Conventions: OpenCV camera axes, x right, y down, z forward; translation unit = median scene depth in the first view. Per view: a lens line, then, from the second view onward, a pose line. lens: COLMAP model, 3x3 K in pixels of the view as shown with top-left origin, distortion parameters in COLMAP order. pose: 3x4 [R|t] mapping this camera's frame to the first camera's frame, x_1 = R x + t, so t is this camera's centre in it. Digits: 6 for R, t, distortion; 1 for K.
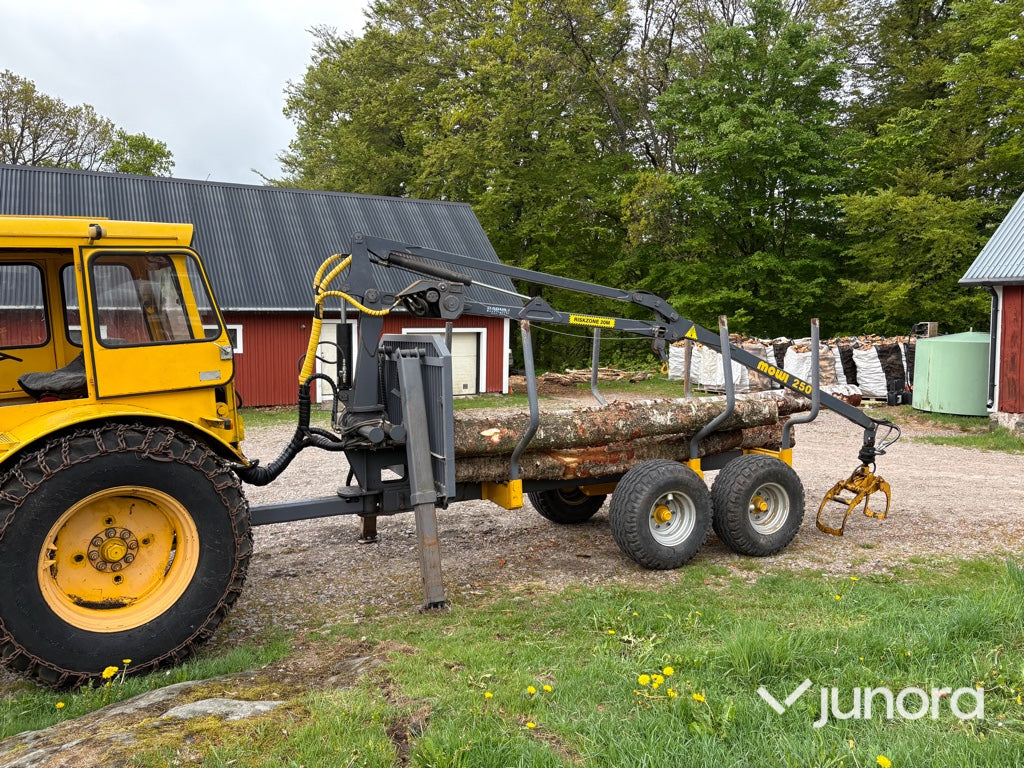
lens RADIAL K [[770.5, 0, 521.6], [0, 770.5, 386.4], [0, 0, 1]] dist [0.041685, -0.042511]
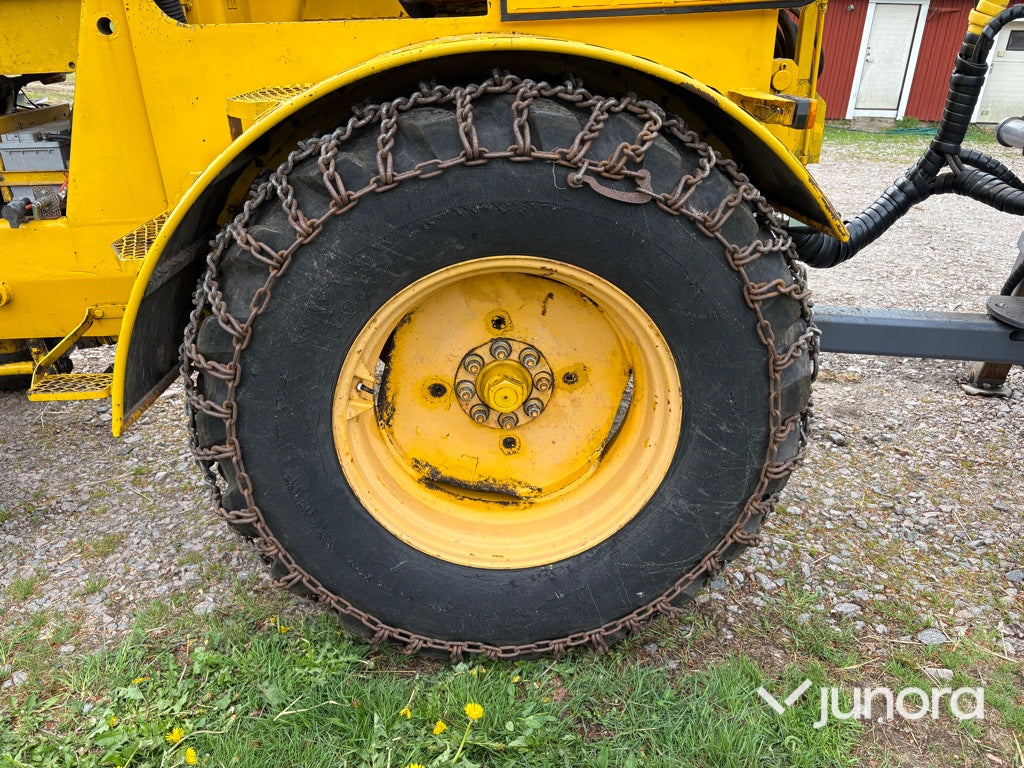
lens RADIAL K [[770.5, 0, 515.0], [0, 770.5, 388.6], [0, 0, 1]] dist [0.041685, -0.042511]
pose [[0.813607, 0.263751, -0.518150, -0.207433], [-0.068499, 0.928463, 0.365053, 0.035350], [0.577366, -0.261517, 0.773471, 0.473368]]
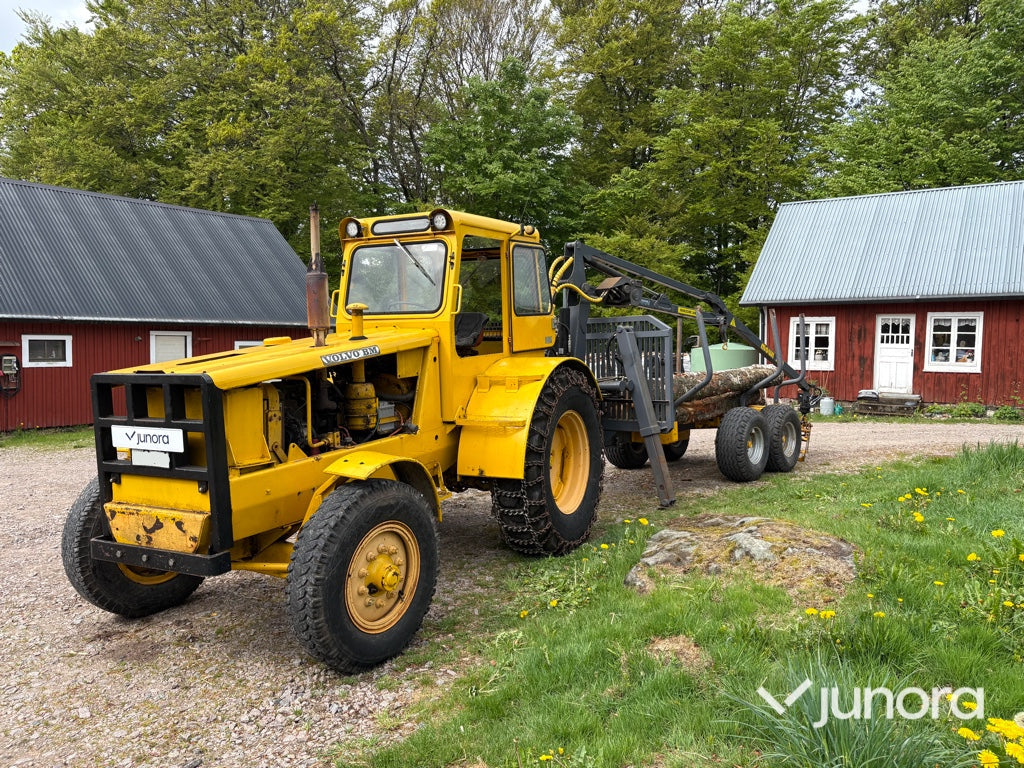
lens RADIAL K [[770.5, 0, 513.0], [0, 770.5, 393.0], [0, 0, 1]] dist [0.041685, -0.042511]
pose [[0.915071, -0.023980, 0.402578, -0.802998], [0.035629, 0.999134, -0.021471, 0.084693], [-0.401715, 0.033991, 0.915134, -0.163380]]
